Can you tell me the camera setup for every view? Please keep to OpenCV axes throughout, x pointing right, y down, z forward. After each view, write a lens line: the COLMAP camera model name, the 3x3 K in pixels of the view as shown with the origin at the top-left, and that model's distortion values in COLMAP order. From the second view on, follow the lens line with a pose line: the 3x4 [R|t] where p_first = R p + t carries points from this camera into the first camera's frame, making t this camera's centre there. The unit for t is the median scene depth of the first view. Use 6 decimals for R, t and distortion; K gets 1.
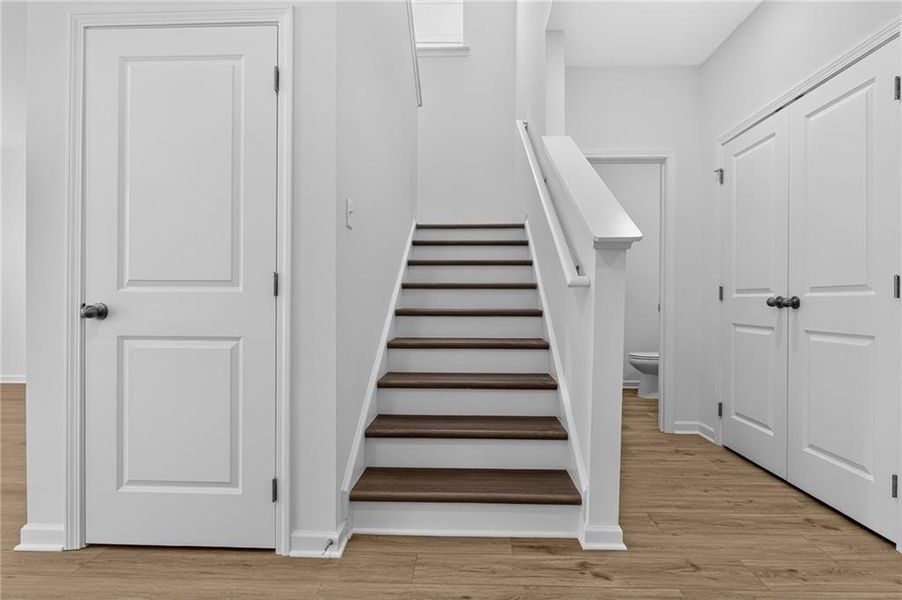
lens RADIAL K [[395.2, 0, 451.0], [0, 395.2, 300.0], [0, 0, 1]] dist [0.002714, 0.000403]
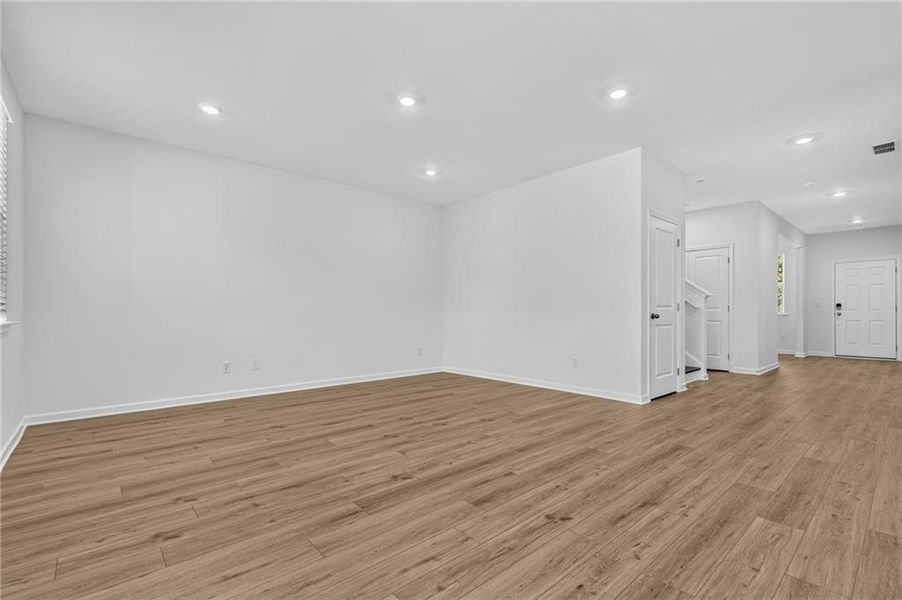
lens RADIAL K [[413.6, 0, 452.4], [0, 413.6, 315.0], [0, 0, 1]] dist [0.002904, 0.000331]
pose [[0.707414, -0.008048, 0.706754, -3.992893], [0.004771, 0.999967, 0.006612, -0.007573], [-0.706783, -0.001305, 0.707429, -0.071236]]
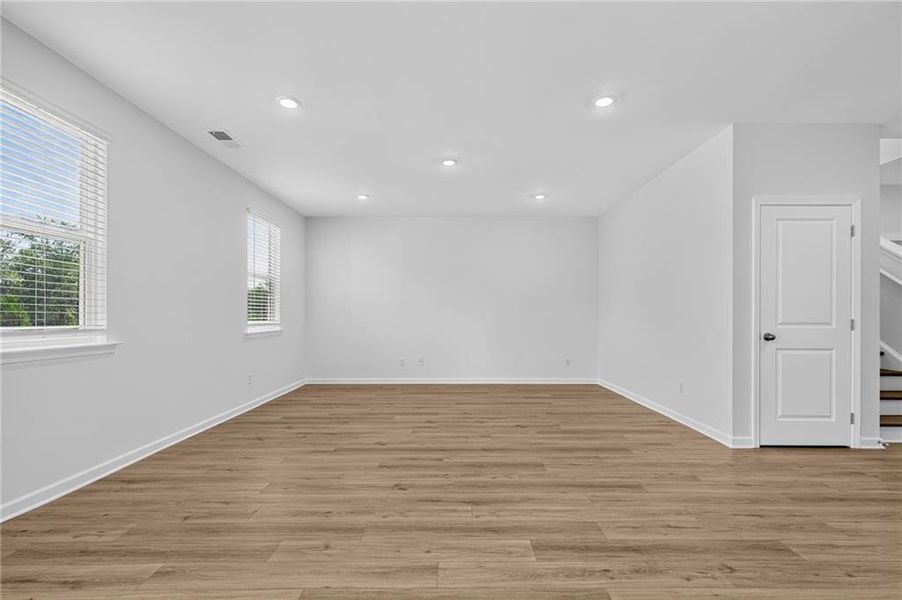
lens RADIAL K [[413.6, 0, 452.4], [0, 413.6, 315.0], [0, 0, 1]] dist [0.002904, 0.000331]
pose [[0.998679, -0.001466, 0.051355, -2.713761], [0.001722, 0.999986, -0.004940, -0.082522], [-0.051347, 0.005022, 0.998668, -1.157432]]
